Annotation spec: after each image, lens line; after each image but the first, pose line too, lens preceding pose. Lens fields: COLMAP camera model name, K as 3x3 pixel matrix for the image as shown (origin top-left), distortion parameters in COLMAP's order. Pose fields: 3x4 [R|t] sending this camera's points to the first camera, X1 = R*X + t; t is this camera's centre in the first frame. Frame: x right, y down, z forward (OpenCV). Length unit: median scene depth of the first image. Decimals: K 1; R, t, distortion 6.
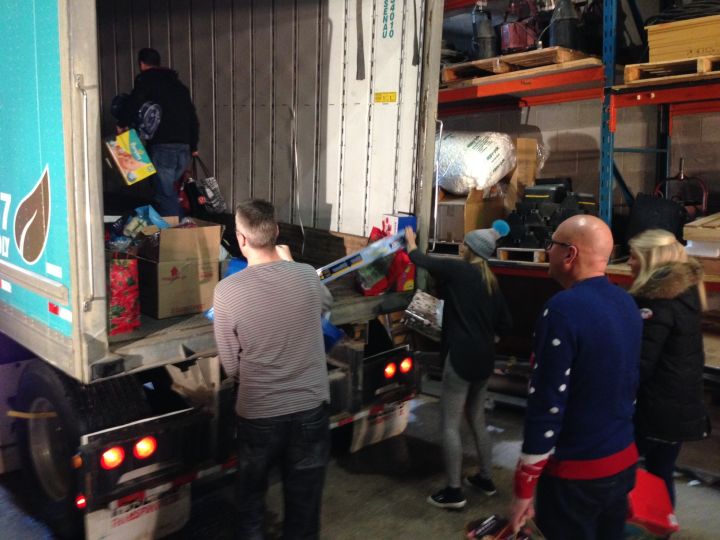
lens RADIAL K [[654.2, 0, 354.1], [0, 654.2, 266.3], [0, 0, 1]] dist [0.049495, 0.000000]
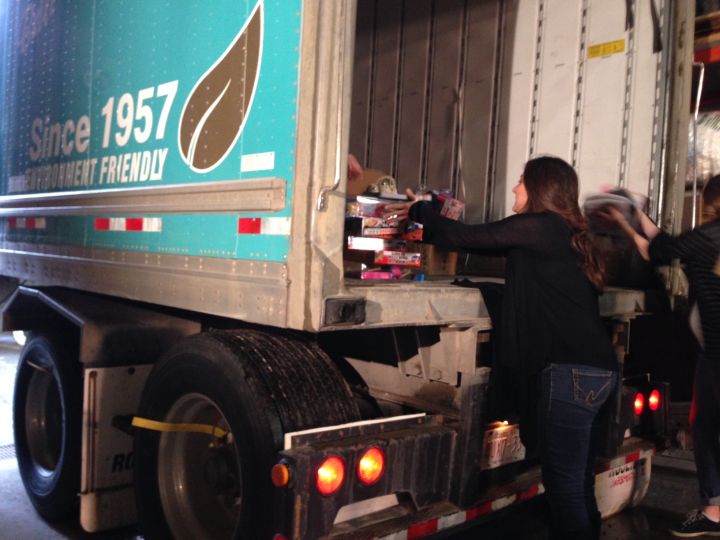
lens RADIAL K [[654.2, 0, 350.3], [0, 654.2, 270.2], [0, 0, 1]] dist [0.049495, 0.000000]
pose [[0.998947, 0.019694, -0.041434, -0.235111], [-0.026103, 0.986717, -0.160340, 0.145288], [0.037726, 0.161252, 0.986192, 0.277978]]
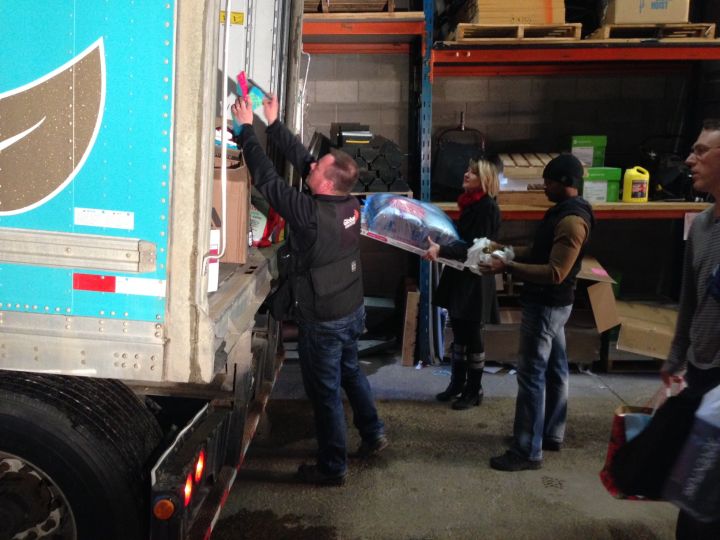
lens RADIAL K [[654.2, 0, 356.5], [0, 654.2, 274.5], [0, 0, 1]] dist [0.049495, 0.000000]
pose [[0.715635, -0.106905, 0.690244, -0.496933], [0.068795, 0.994201, 0.082656, 0.016384], [-0.695078, -0.011666, 0.718840, 0.283274]]
